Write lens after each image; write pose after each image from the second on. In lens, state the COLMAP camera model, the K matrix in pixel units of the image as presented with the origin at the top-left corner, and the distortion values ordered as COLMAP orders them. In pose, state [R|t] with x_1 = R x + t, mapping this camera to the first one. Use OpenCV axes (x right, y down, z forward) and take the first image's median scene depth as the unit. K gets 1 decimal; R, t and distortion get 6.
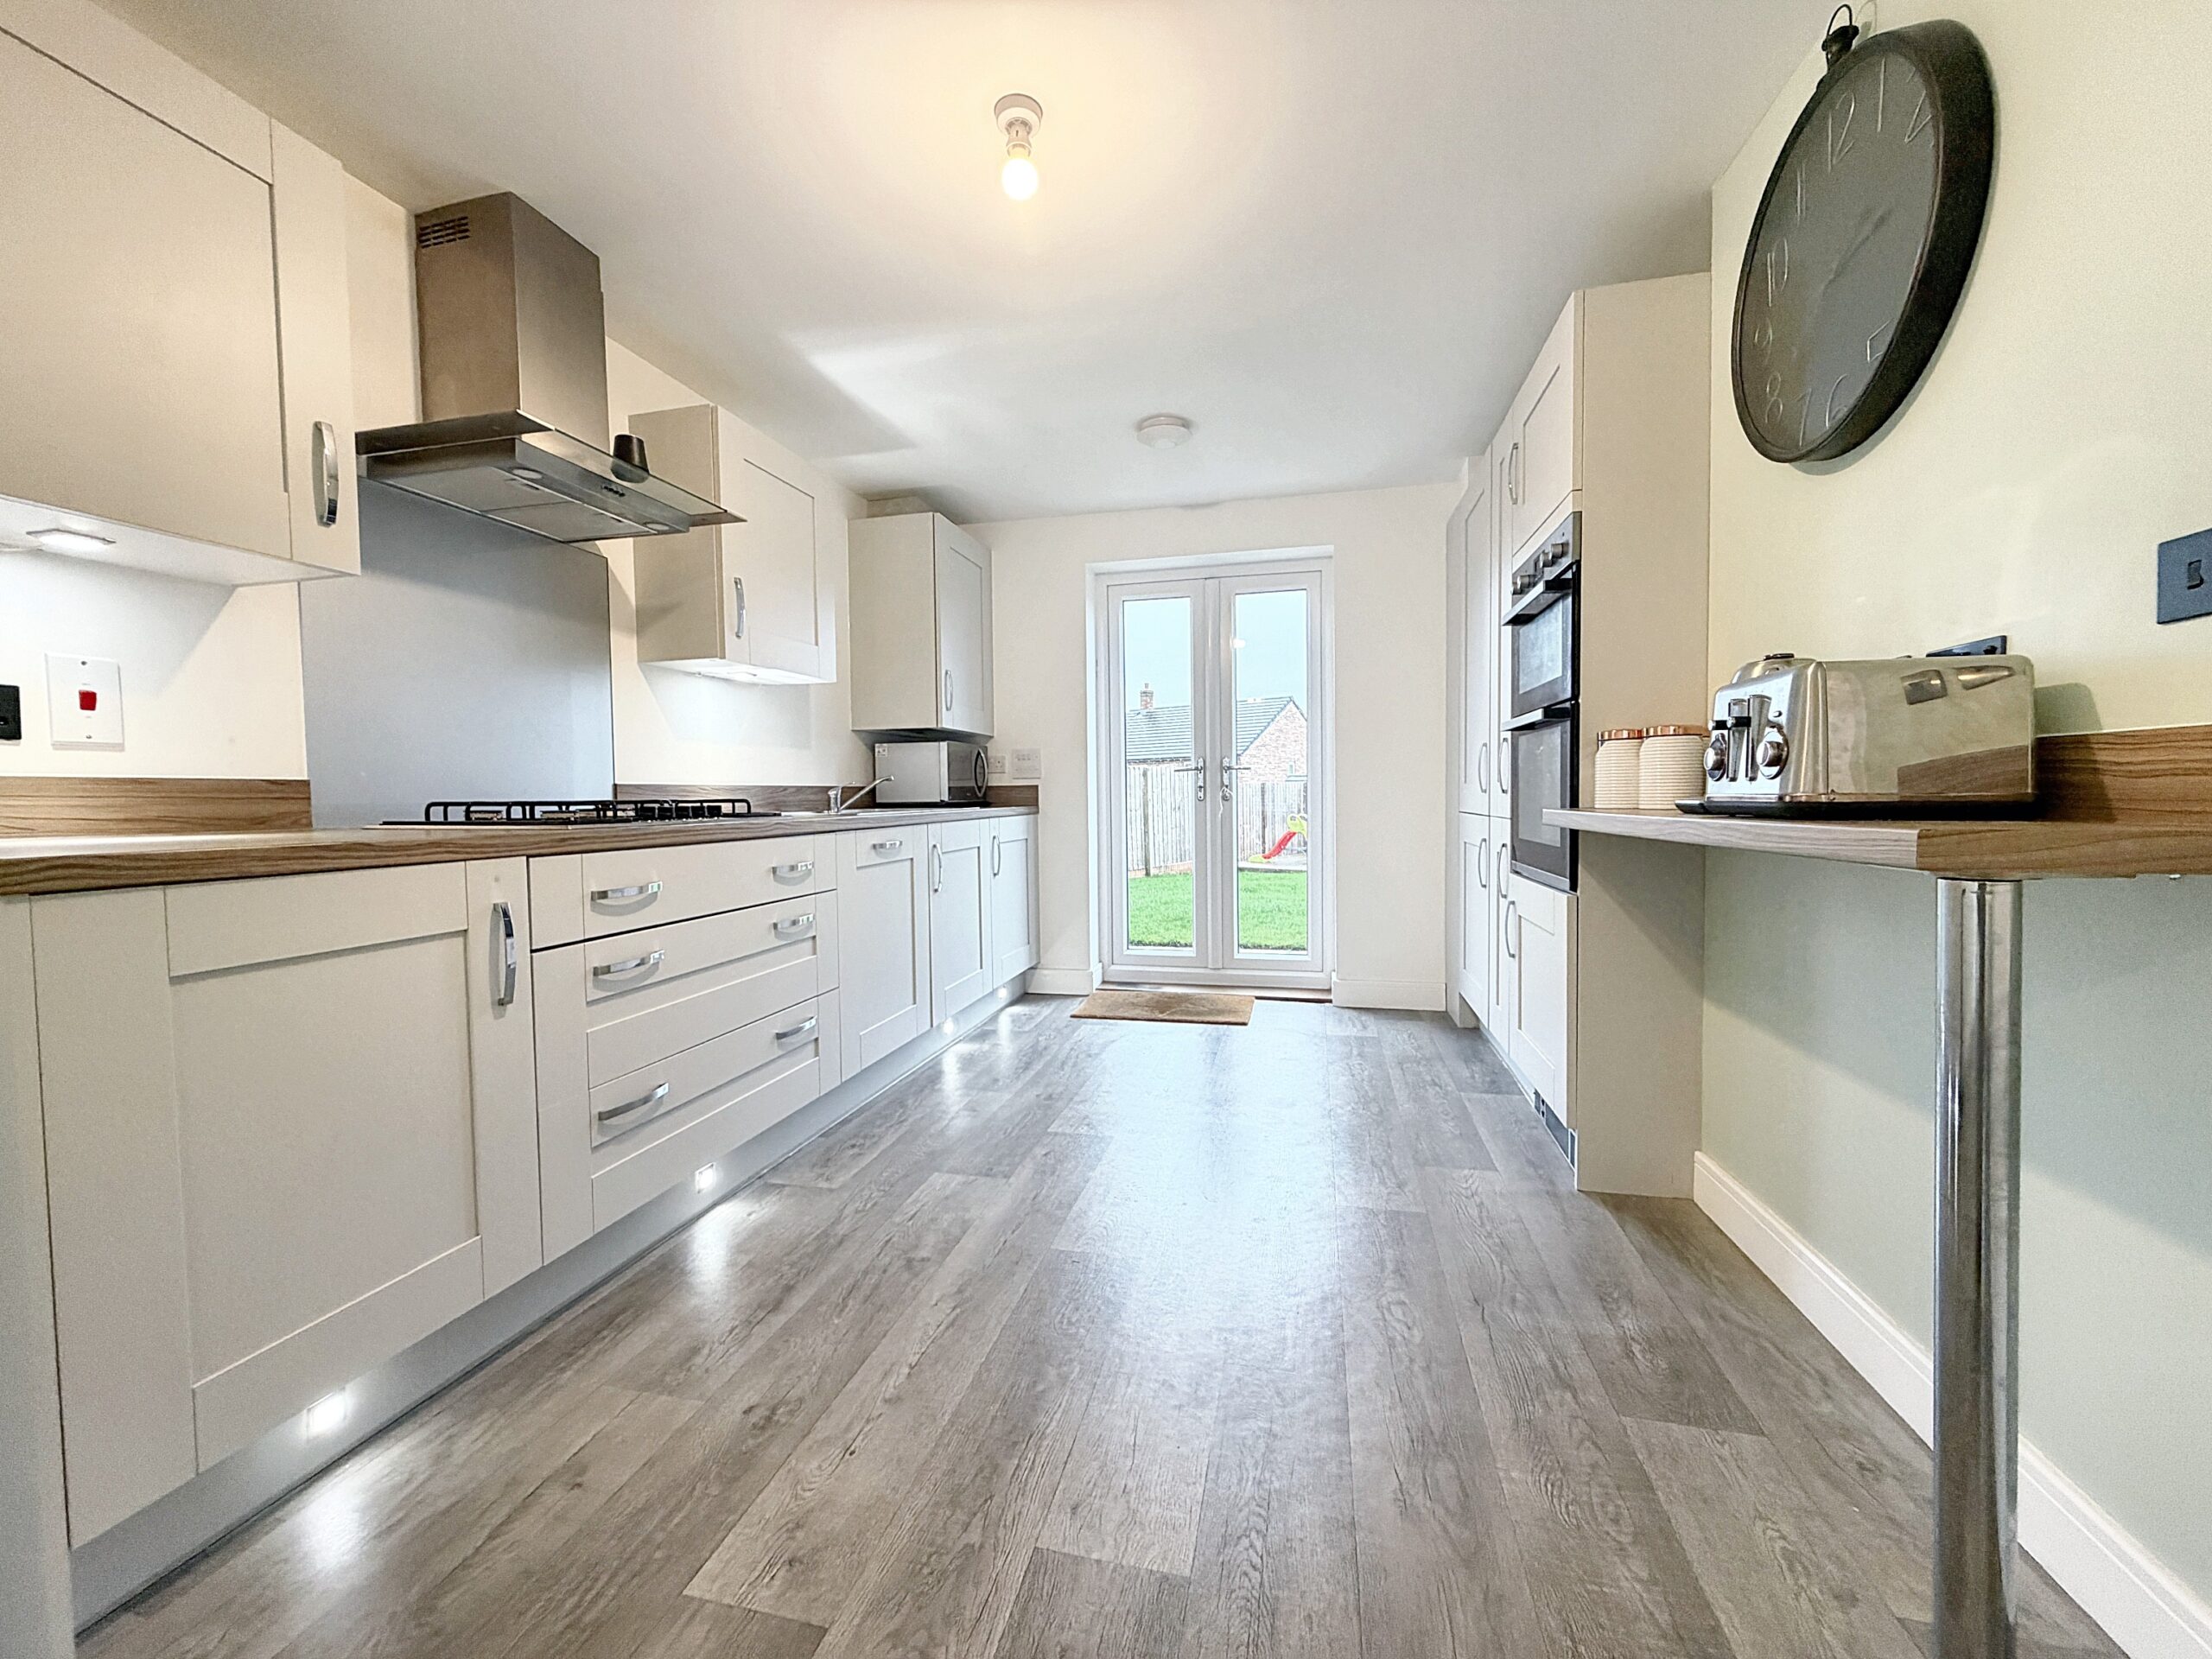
lens RADIAL K [[882.1, 0, 1101.1], [0, 882.1, 829.1], [0, 0, 1]] dist [-0.001029, 0.000048]
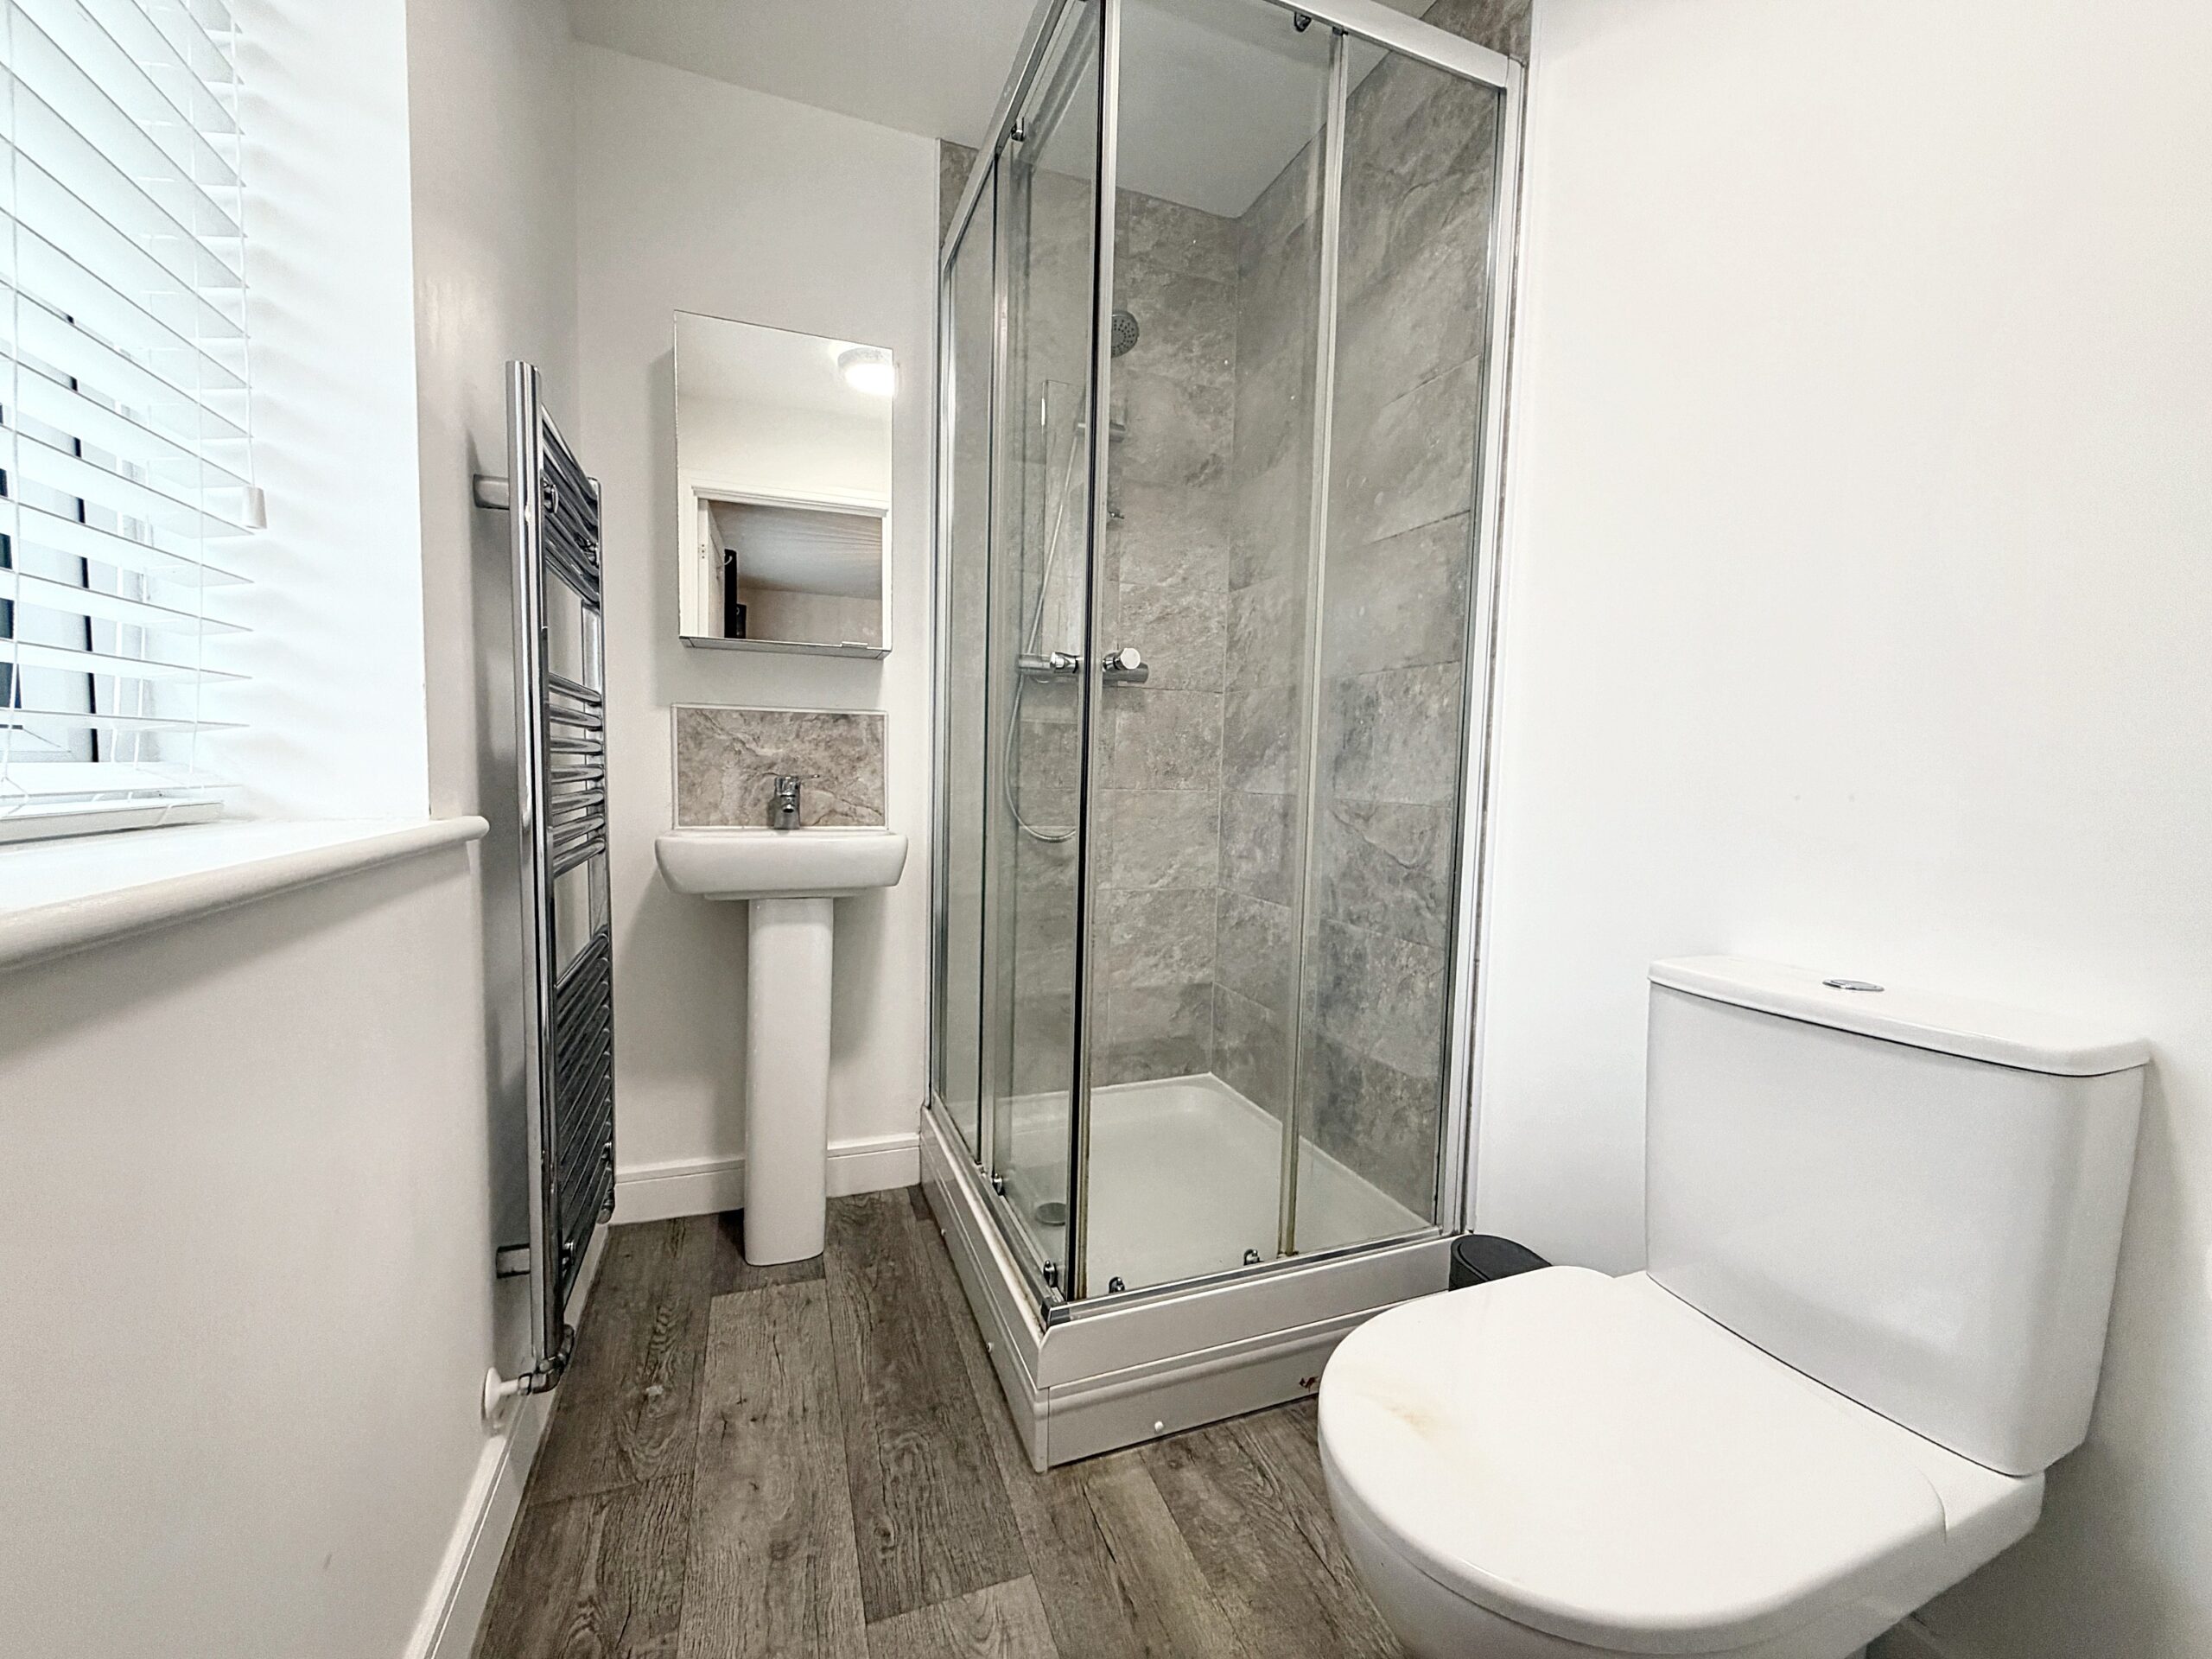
lens RADIAL K [[882.1, 0, 1101.1], [0, 882.1, 829.1], [0, 0, 1]] dist [-0.001029, 0.000048]
pose [[-0.825239, 0.035010, -0.563697, 0.230728], [-0.037067, 0.992568, 0.115912, -0.086099], [0.563566, 0.116549, -0.817808, 1.555222]]
